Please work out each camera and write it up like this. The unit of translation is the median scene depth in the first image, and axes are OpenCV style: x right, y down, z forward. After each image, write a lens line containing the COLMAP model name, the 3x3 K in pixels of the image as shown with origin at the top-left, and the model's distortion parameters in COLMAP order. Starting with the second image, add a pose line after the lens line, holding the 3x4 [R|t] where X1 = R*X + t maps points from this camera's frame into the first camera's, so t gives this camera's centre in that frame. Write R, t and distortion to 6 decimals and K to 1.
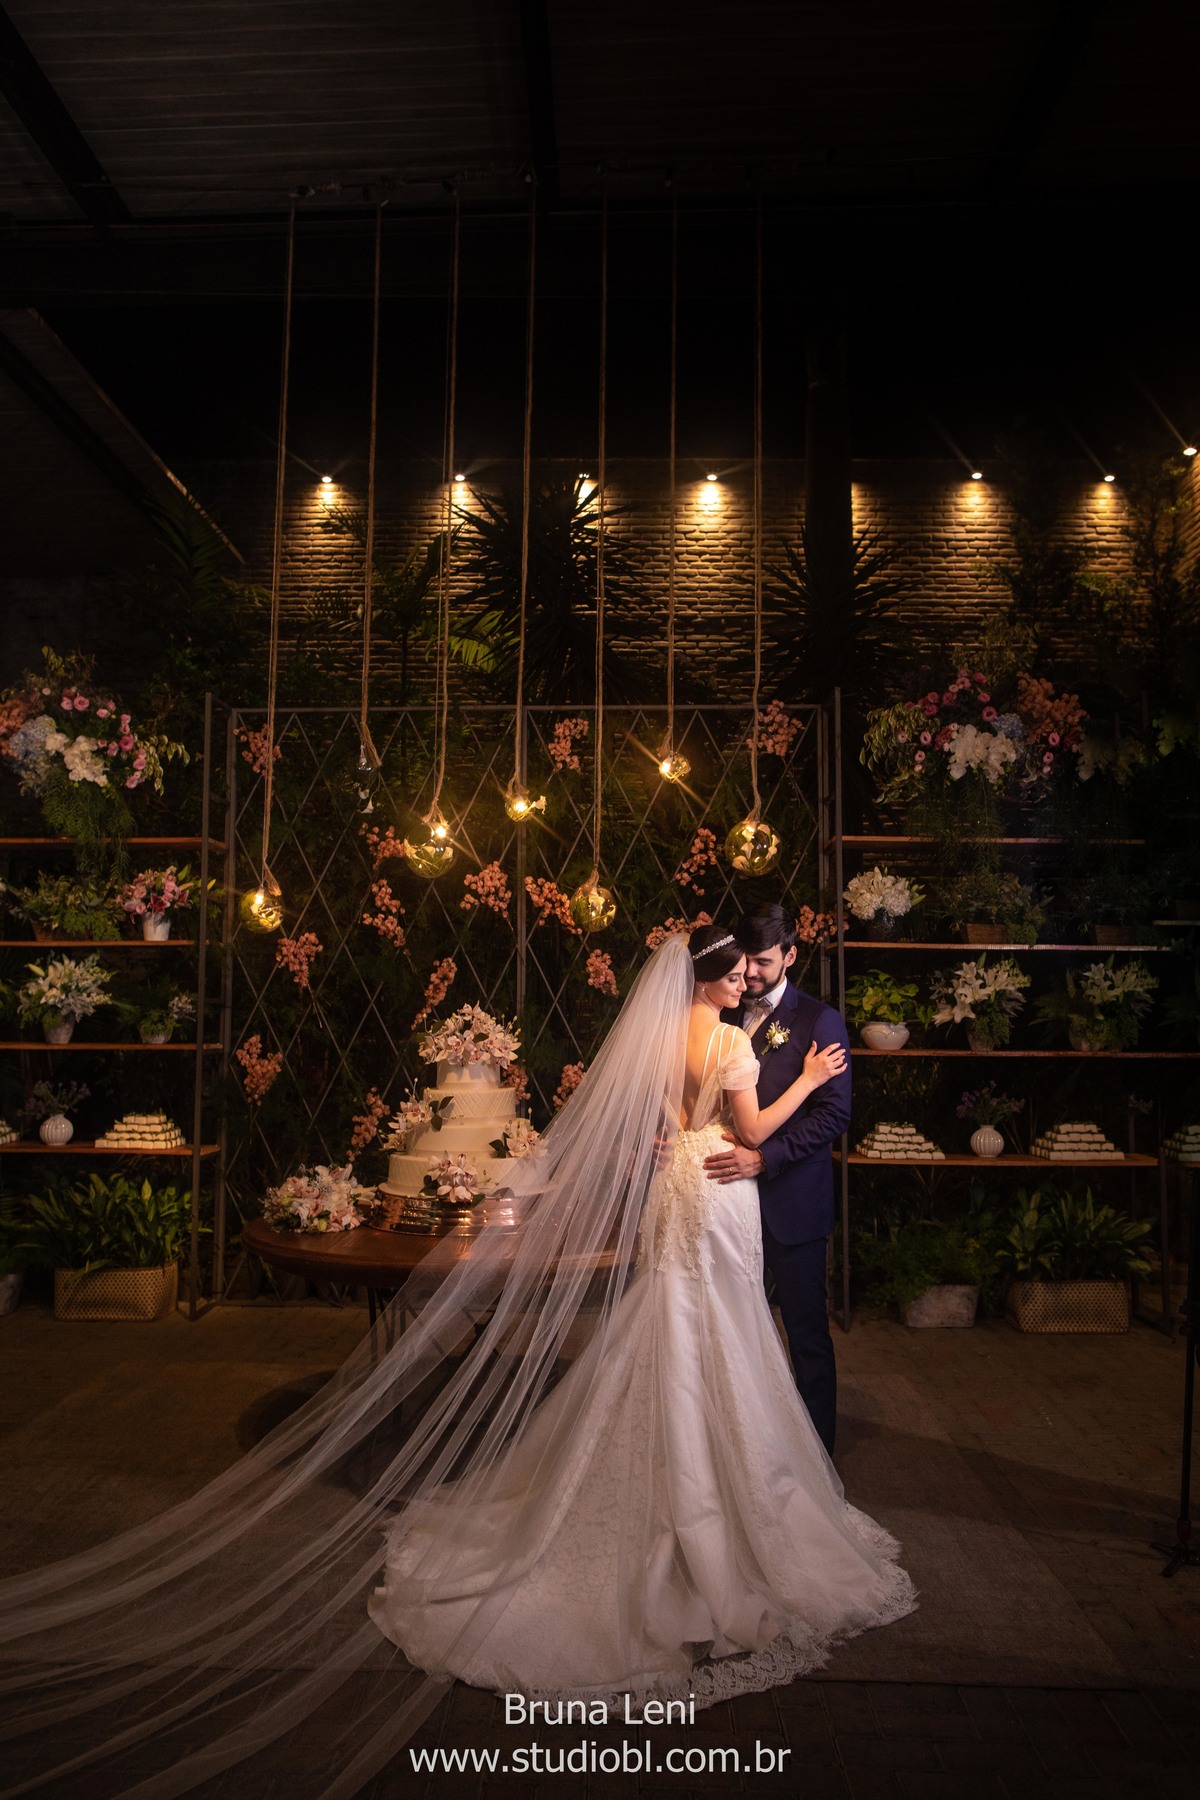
lens RADIAL K [[1255.9, 0, 582.0], [0, 1255.9, 898.0], [0, 0, 1]] dist [-0.053855, 0.054436]
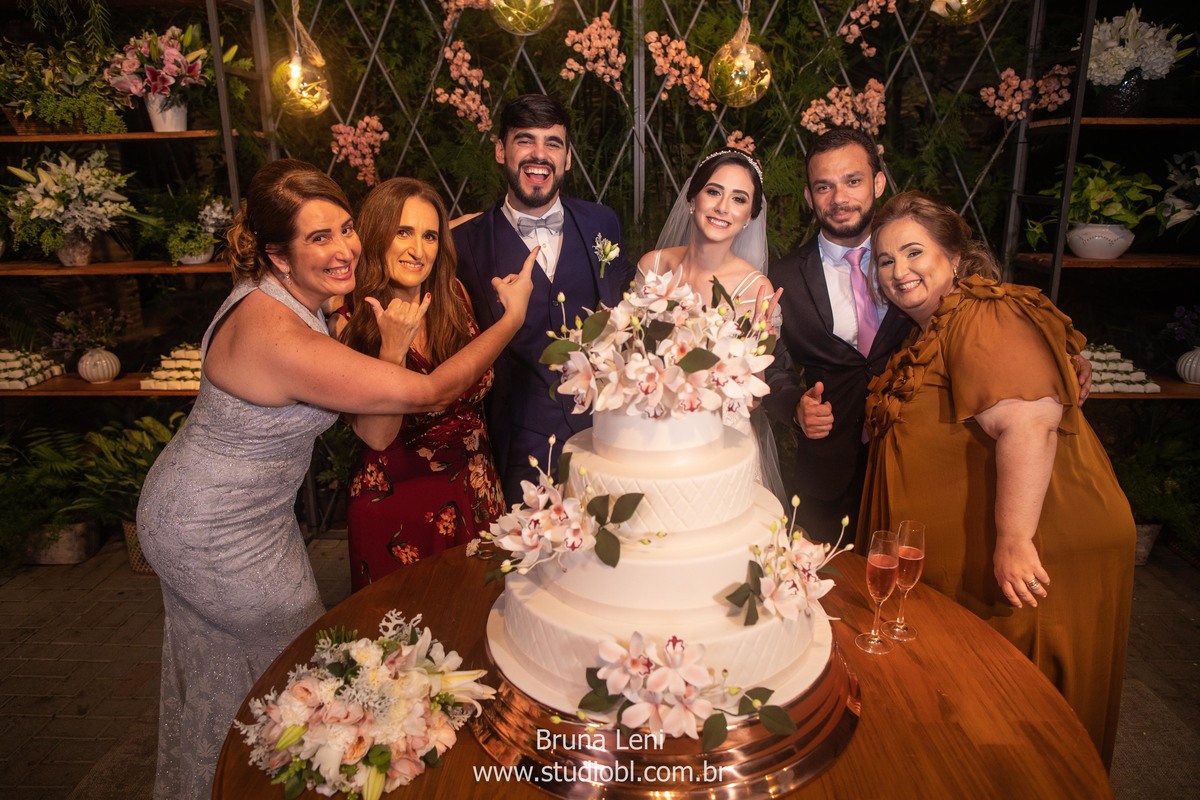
lens RADIAL K [[819.7, 0, 599.4], [0, 819.7, 393.3], [0, 0, 1]] dist [-0.053177, 0.052627]
pose [[0.999858, -0.015159, -0.007294, -0.073803], [0.016757, 0.935694, 0.352413, 0.013626], [0.001482, -0.352486, 0.935816, 0.472118]]
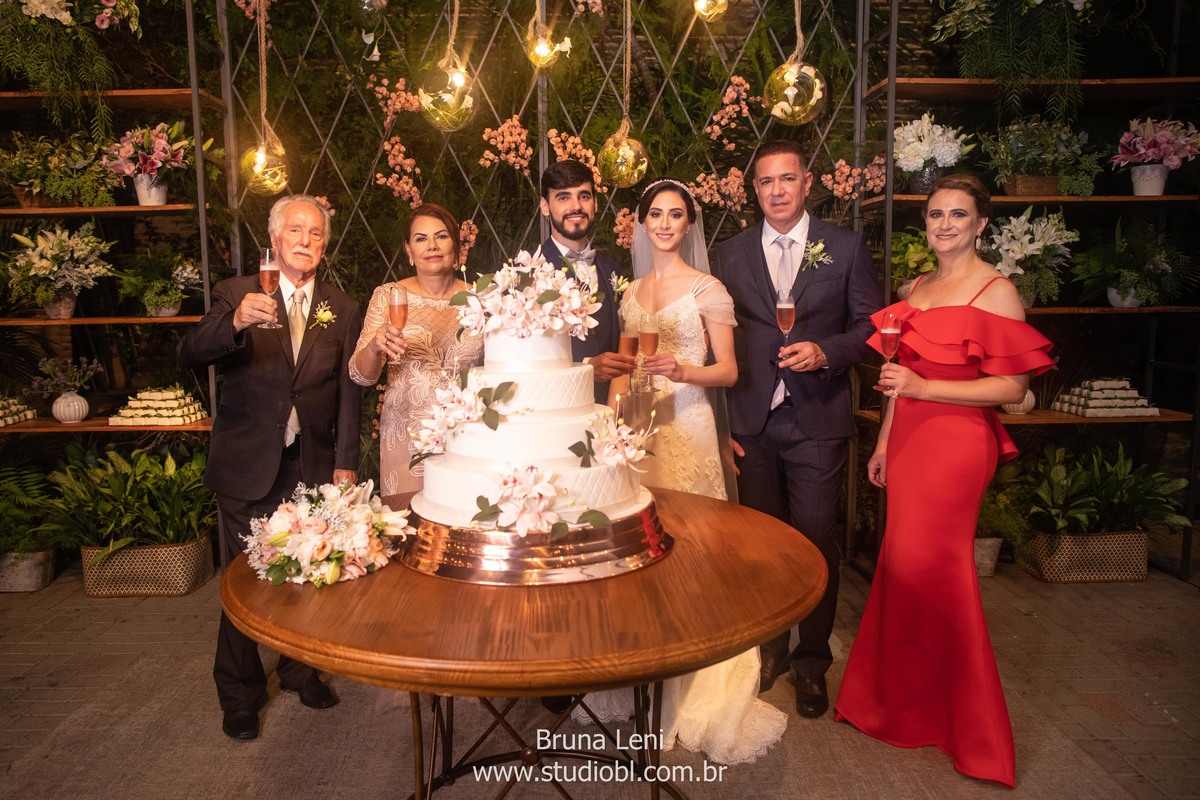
lens RADIAL K [[862.2, 0, 569.4], [0, 862.2, 390.4], [0, 0, 1]] dist [-0.053250, 0.053387]
pose [[0.999163, -0.021174, 0.035005, -0.056438], [0.013485, 0.978282, 0.206840, 0.041211], [-0.038624, -0.206194, 0.977748, 0.338562]]
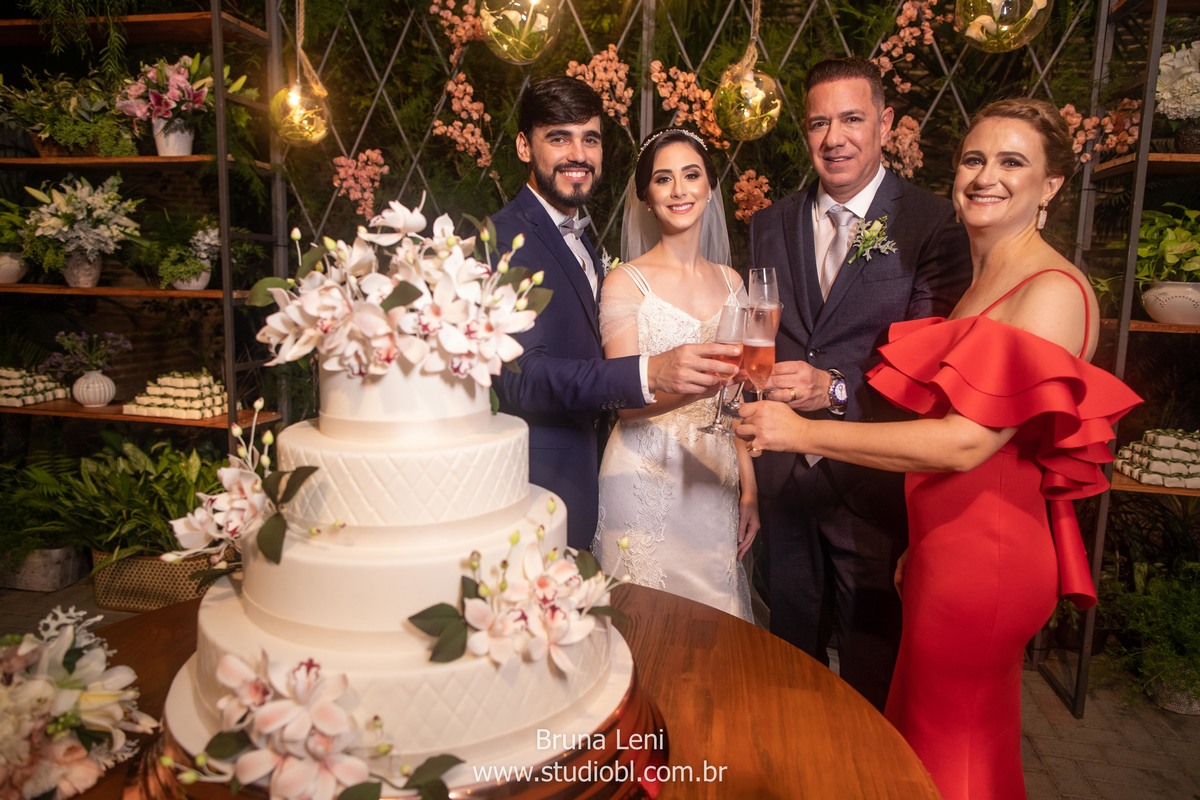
lens RADIAL K [[837.3, 0, 598.8], [0, 837.3, 392.1], [0, 0, 1]] dist [-0.053855, 0.054436]
pose [[0.987681, 0.042115, -0.150704, 0.003863], [-0.005836, 0.972344, 0.233482, 0.054439], [0.156369, -0.229727, 0.960612, 0.510749]]
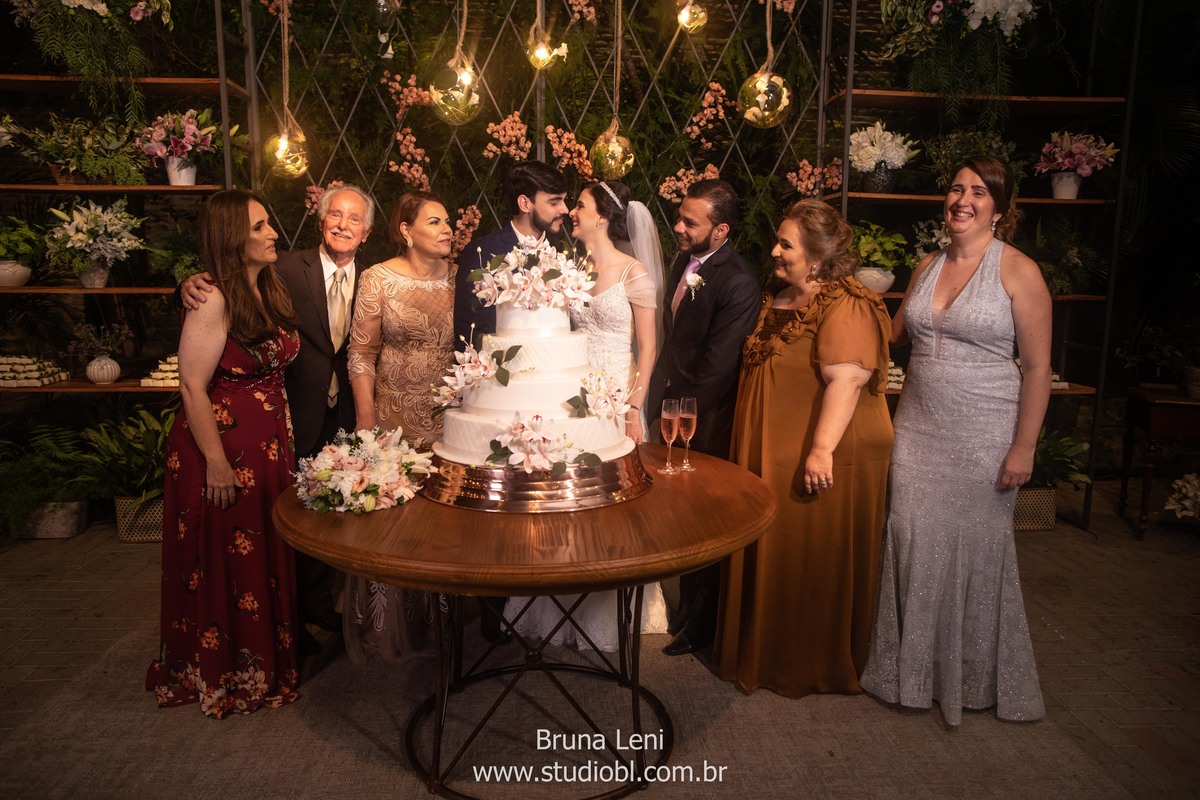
lens RADIAL K [[814.5, 0, 601.1], [0, 814.5, 391.1], [0, 0, 1]] dist [-0.052741, 0.051912]
pose [[0.995820, -0.010606, 0.090725, -0.063540], [-0.011158, 0.971673, 0.236065, 0.037969], [-0.090658, -0.236090, 0.967493, 0.296861]]
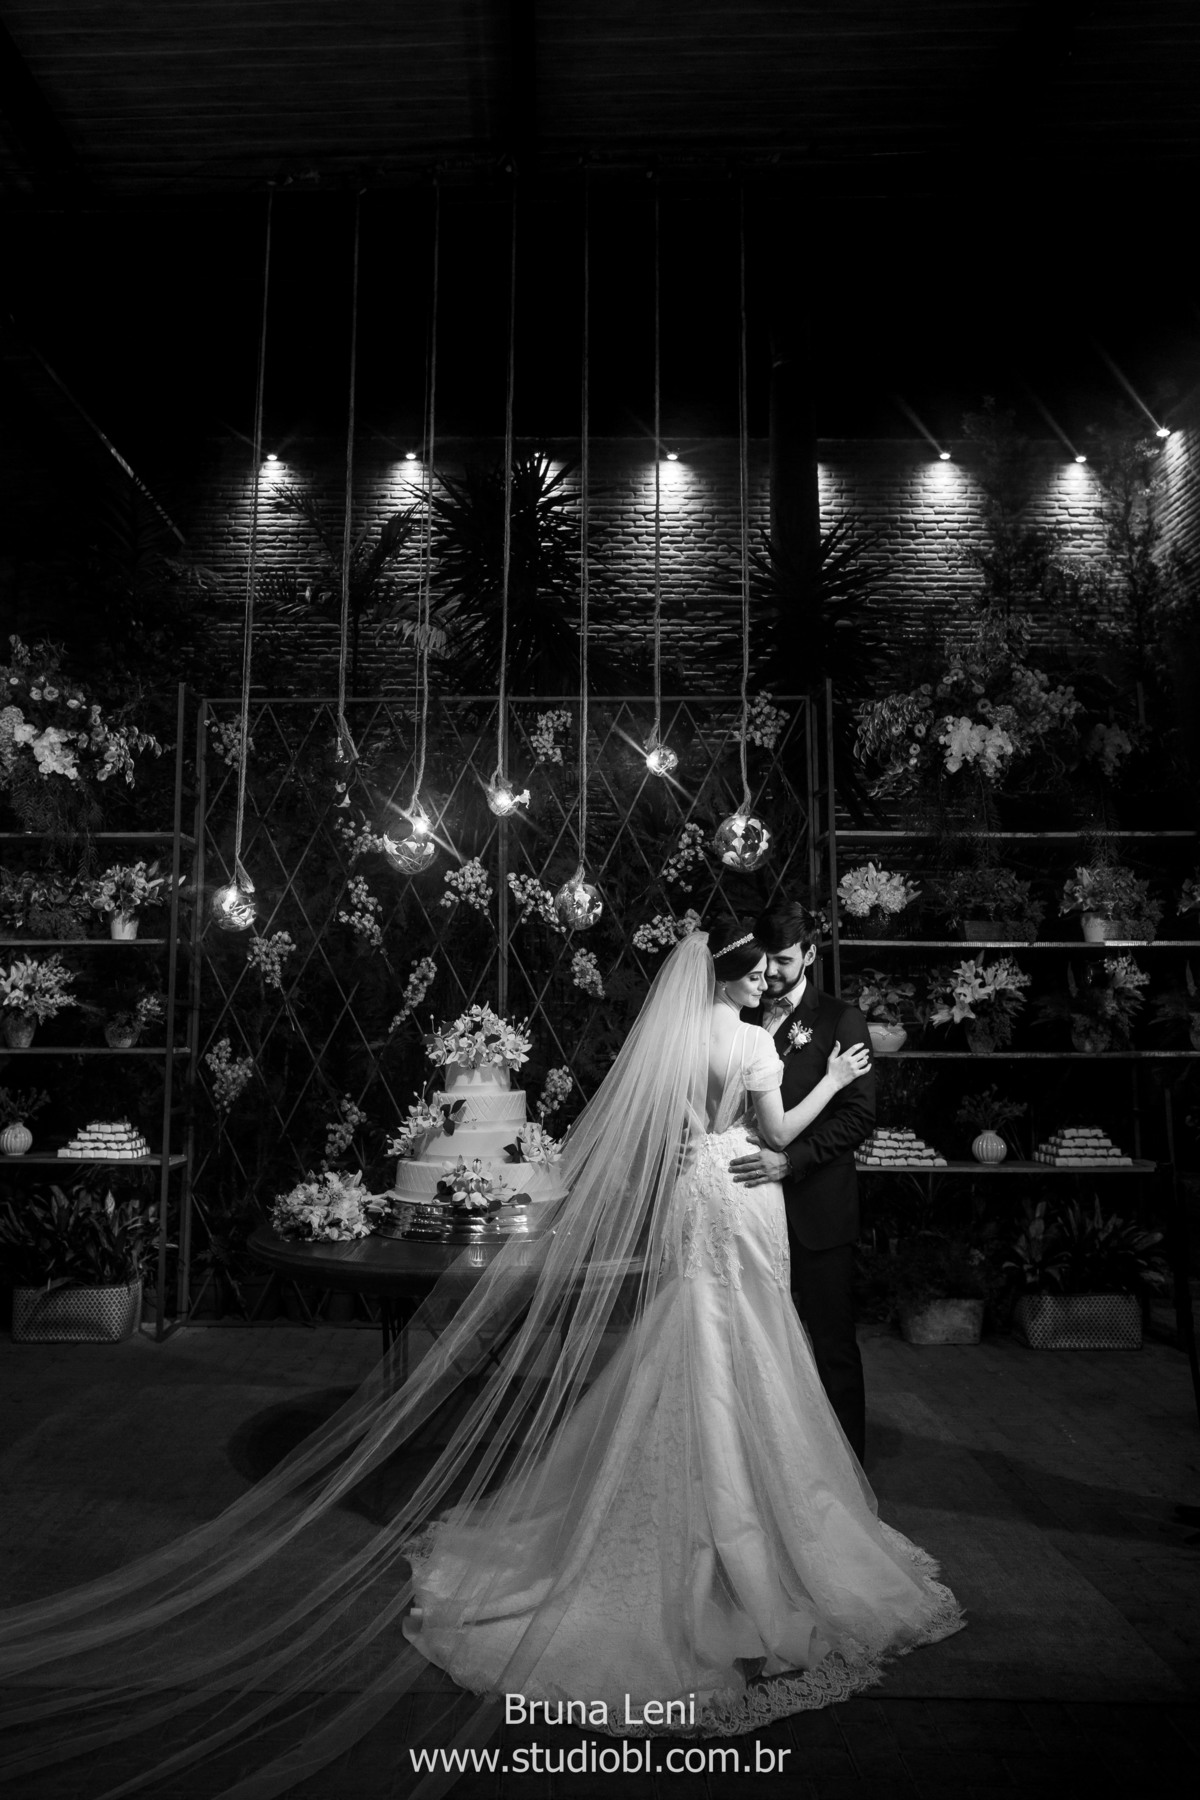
lens RADIAL K [[1345.8, 0, 531.5], [0, 1345.8, 813.2], [0, 0, 1]] dist [-0.054690, 0.059189]
pose [[0.999894, -0.000132, 0.014545, -0.042503], [0.000983, 0.998284, -0.058556, -0.002143], [-0.014512, 0.058564, 0.998178, -0.037488]]
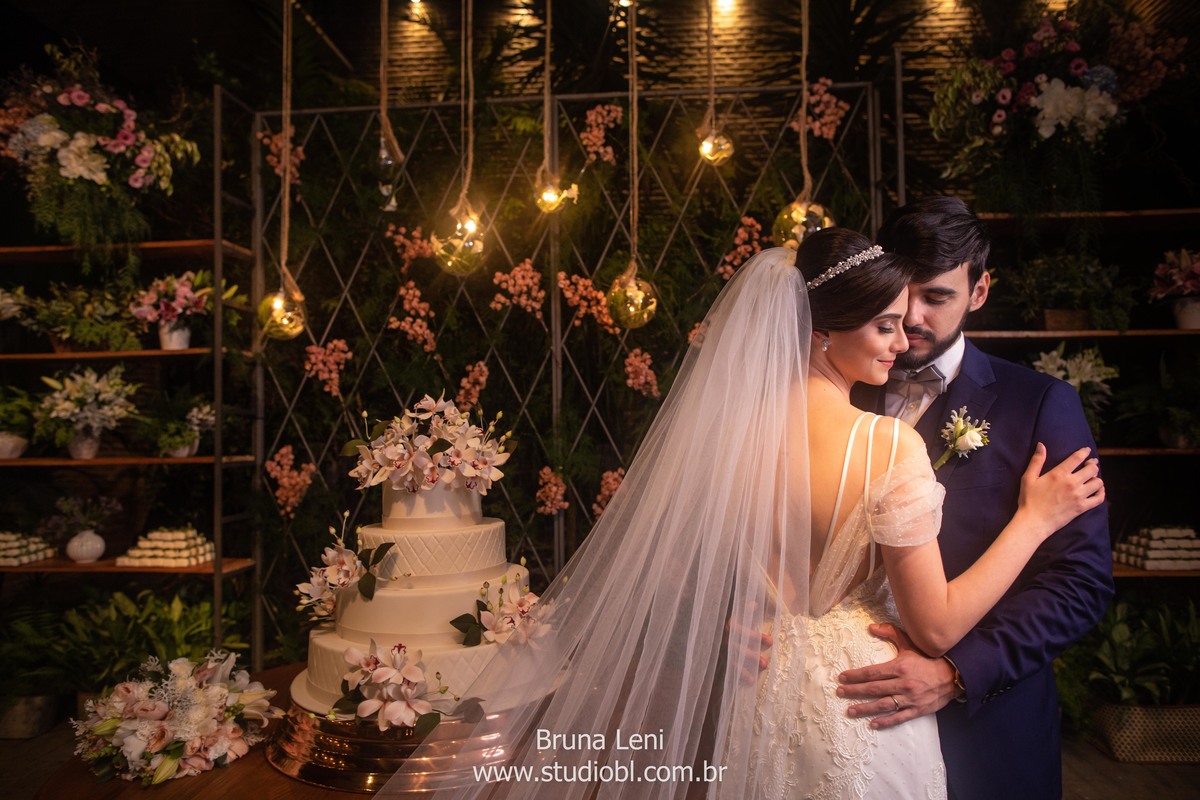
lens RADIAL K [[819.7, 0, 599.4], [0, 819.7, 393.3], [0, 0, 1]] dist [-0.053177, 0.052627]
pose [[0.998858, -0.020508, -0.043146, 0.010379], [0.022689, 0.998457, 0.050687, 0.043051], [0.042040, -0.051608, 0.997782, 0.389830]]
